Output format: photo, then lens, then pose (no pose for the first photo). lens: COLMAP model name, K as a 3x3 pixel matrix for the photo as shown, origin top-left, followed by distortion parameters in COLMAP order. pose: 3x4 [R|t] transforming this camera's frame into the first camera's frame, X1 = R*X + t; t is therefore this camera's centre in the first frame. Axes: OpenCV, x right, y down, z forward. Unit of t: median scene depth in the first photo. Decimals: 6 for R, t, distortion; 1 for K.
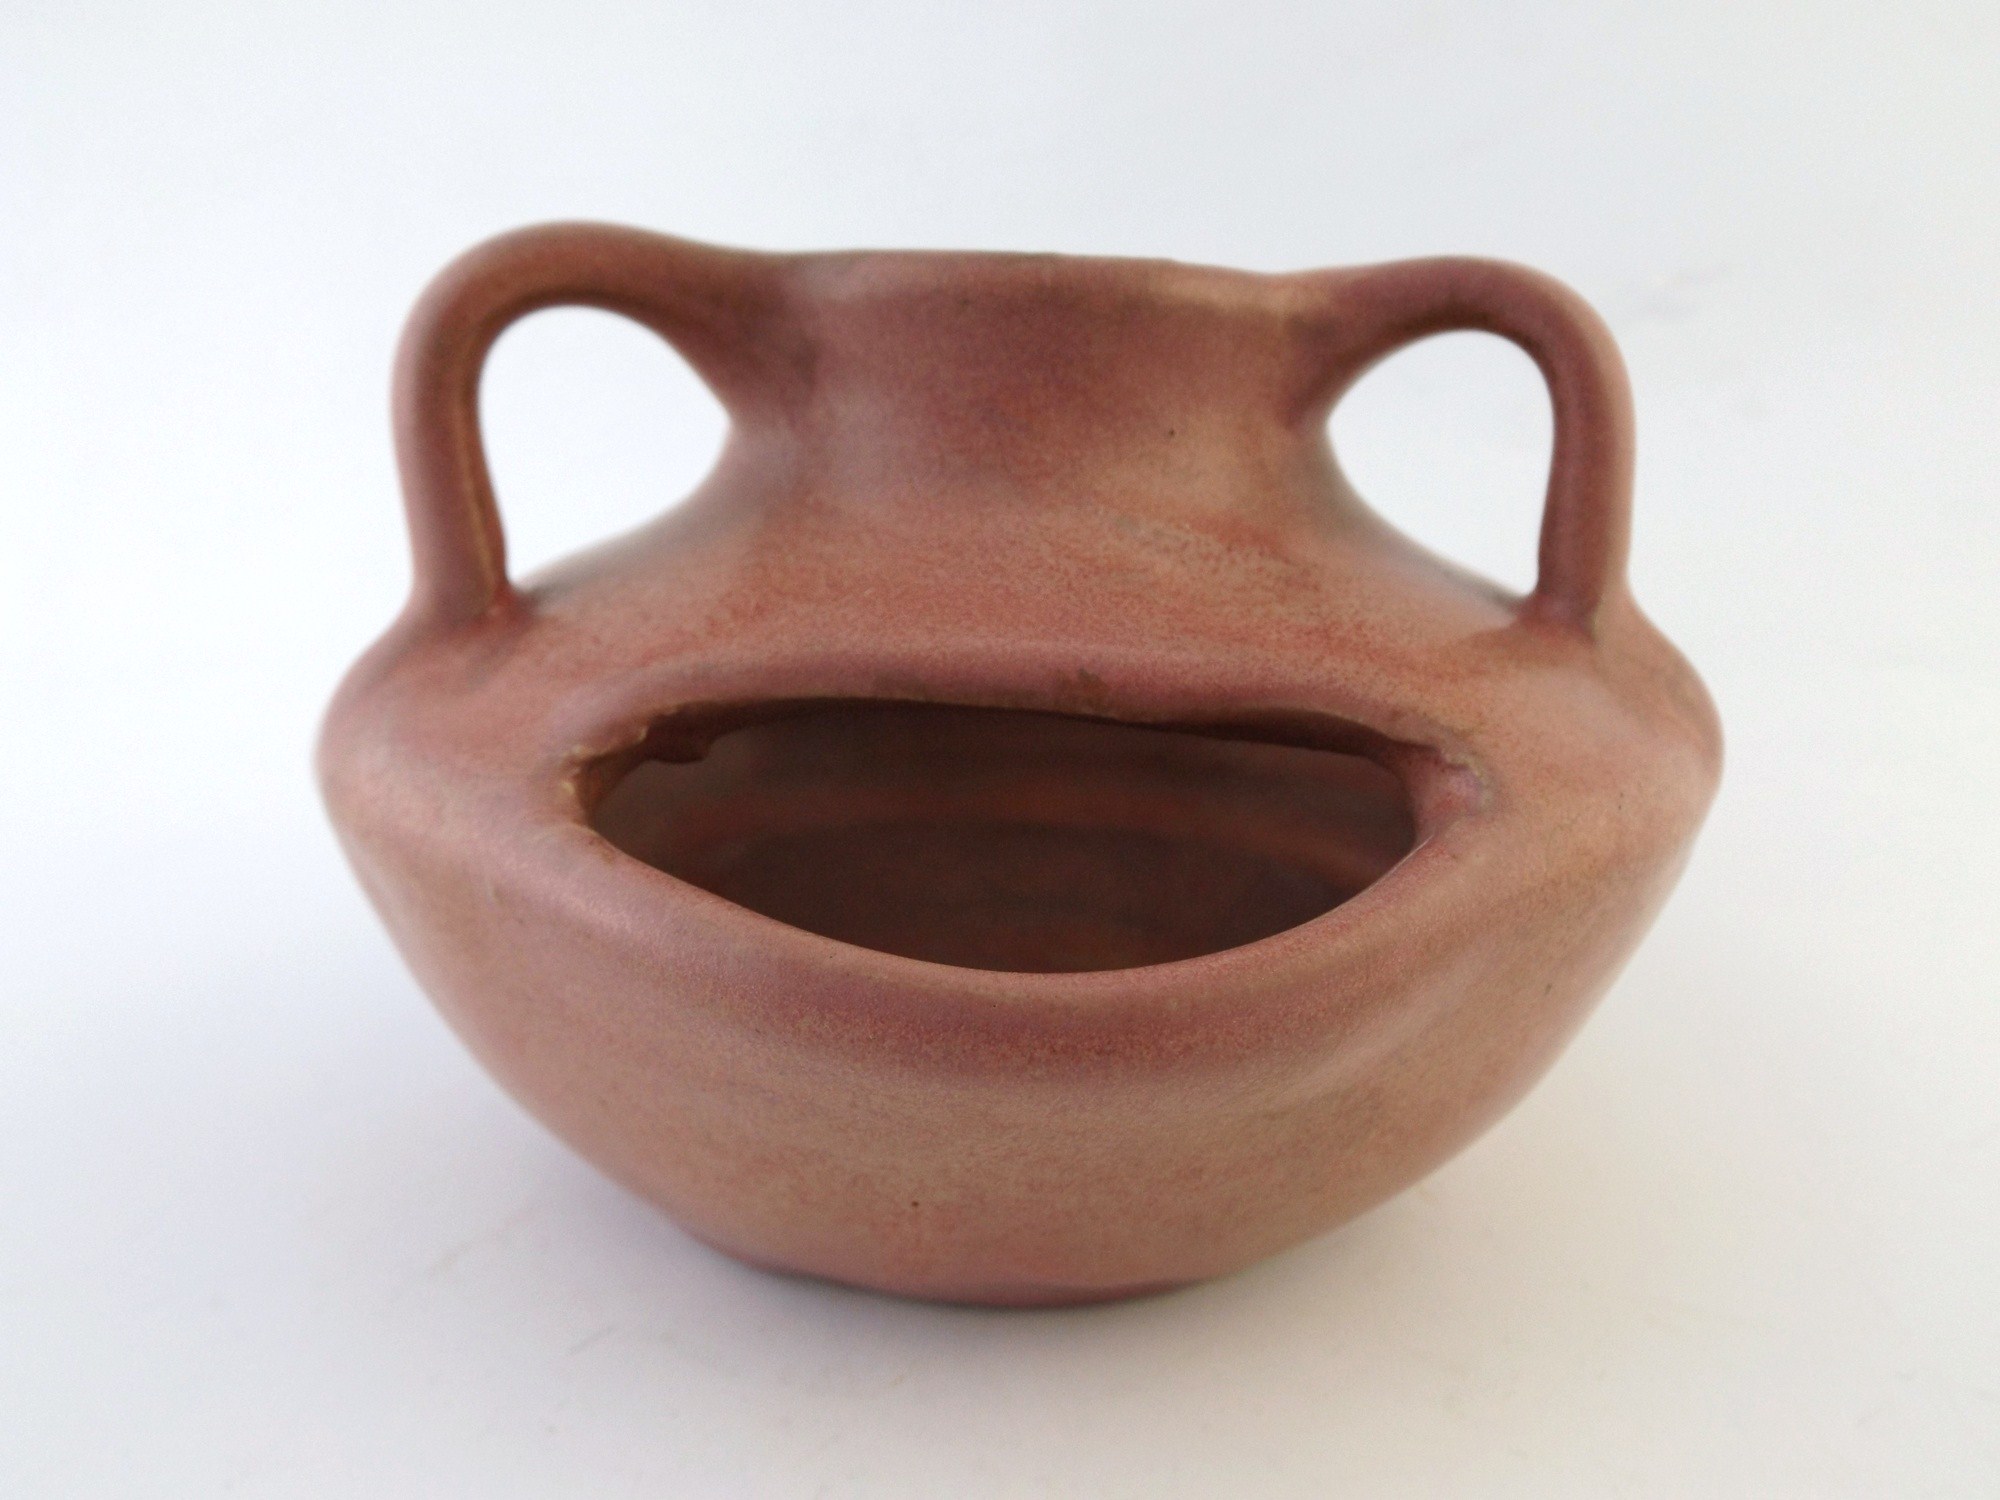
lens RADIAL K [[1417.1, 0, 999.7], [0, 1417.1, 750.4], [0, 0, 1]] dist [-0.004016, -0.000302]
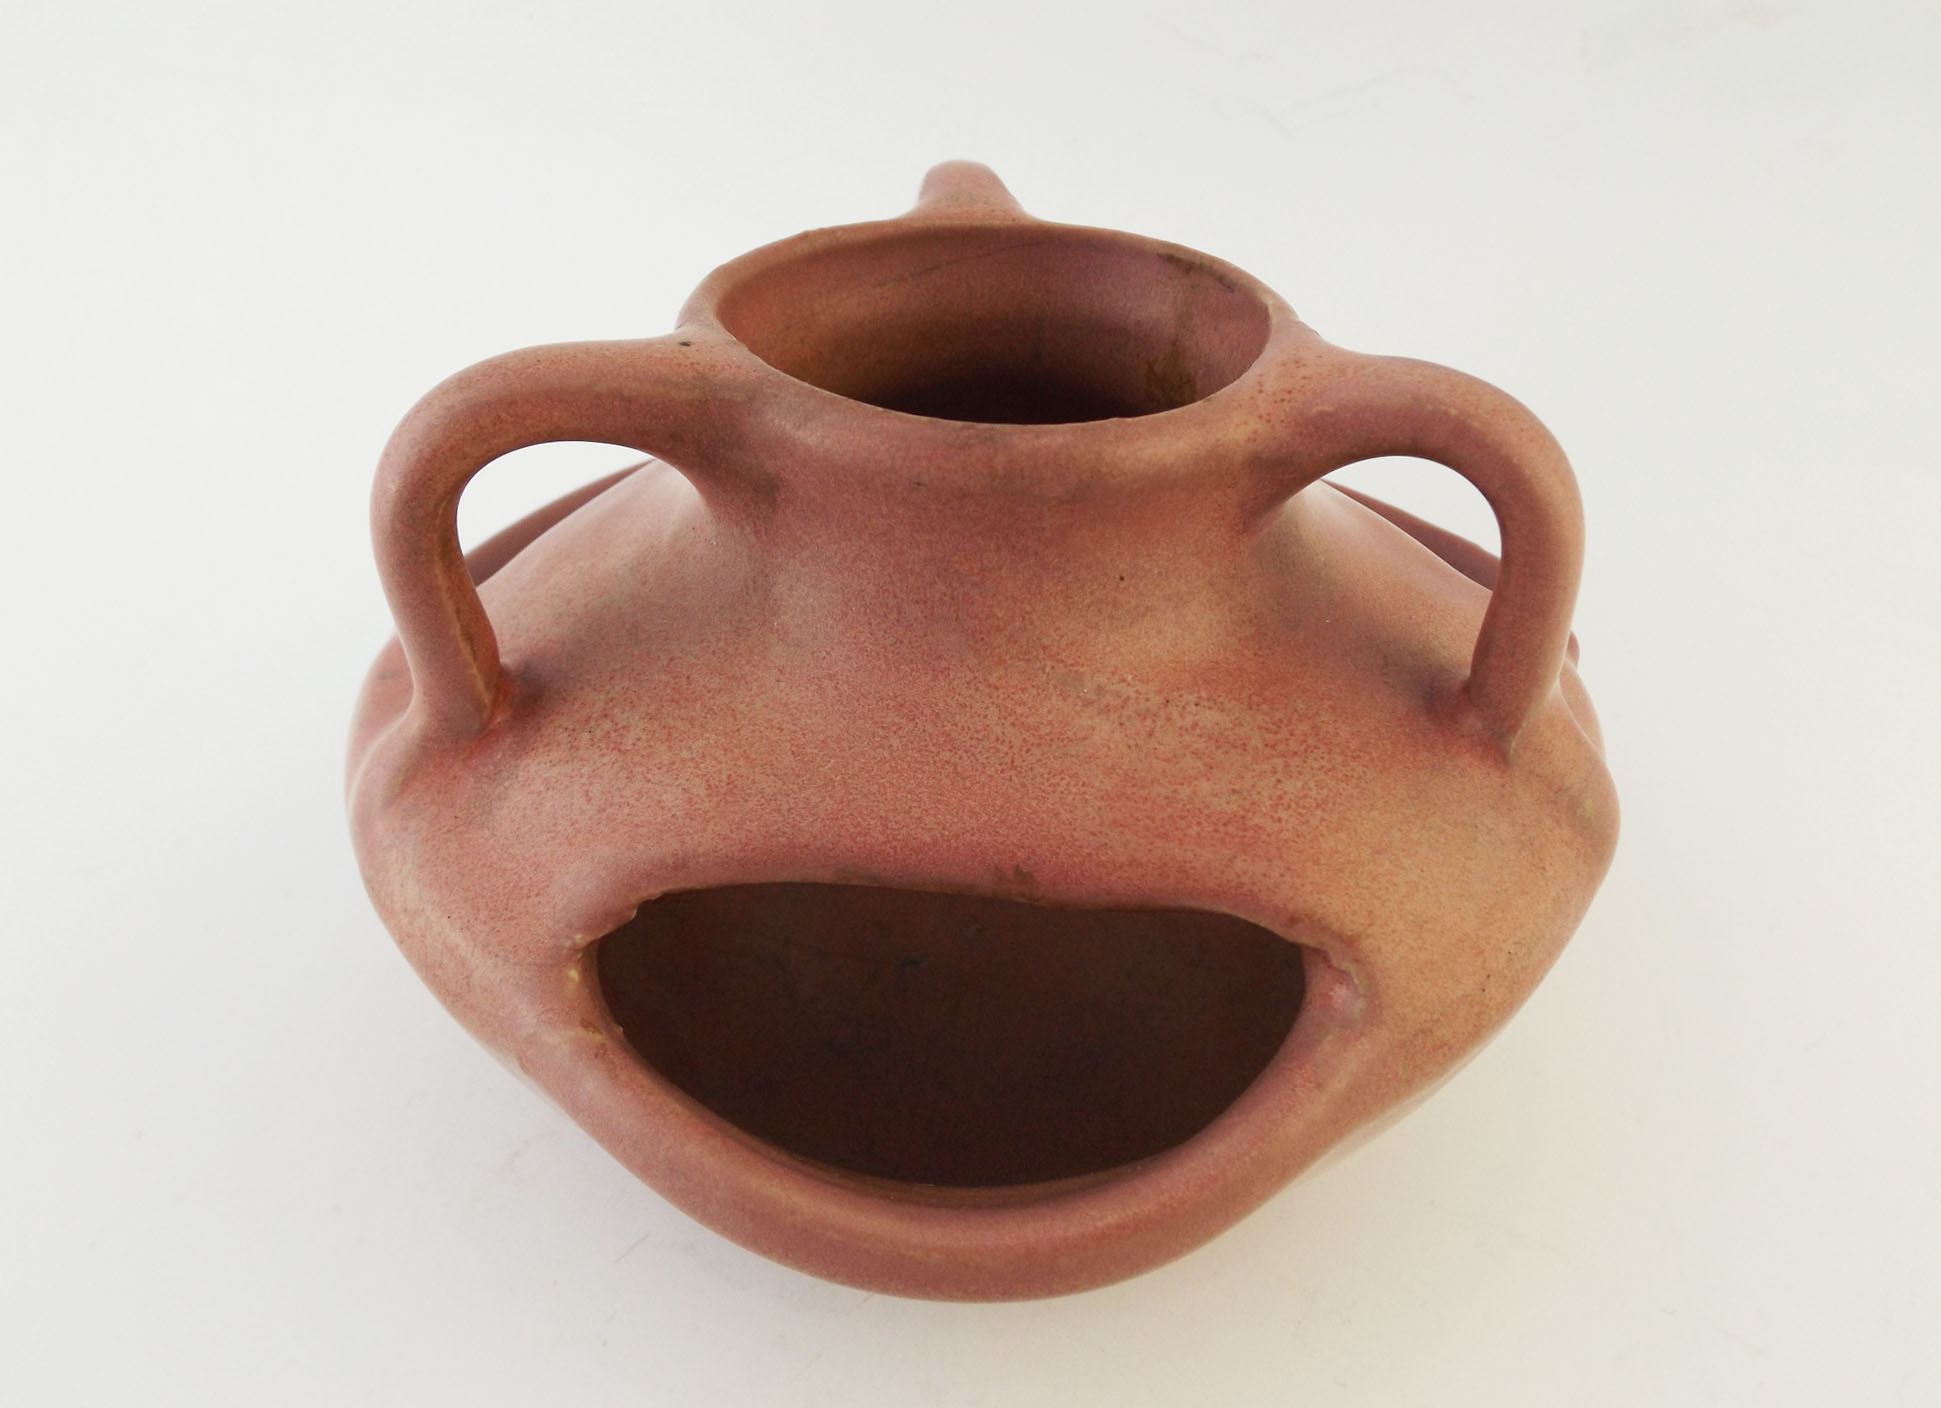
lens RADIAL K [[1401.8, 0, 969.0], [0, 1401.8, 705.8], [0, 0, 1]] dist [0.005127, -0.002585]
pose [[0.999119, 0.026395, -0.032629, 0.049559], [-0.012447, 0.928849, 0.370250, -0.553041], [0.040080, -0.369518, 0.928359, 0.013560]]
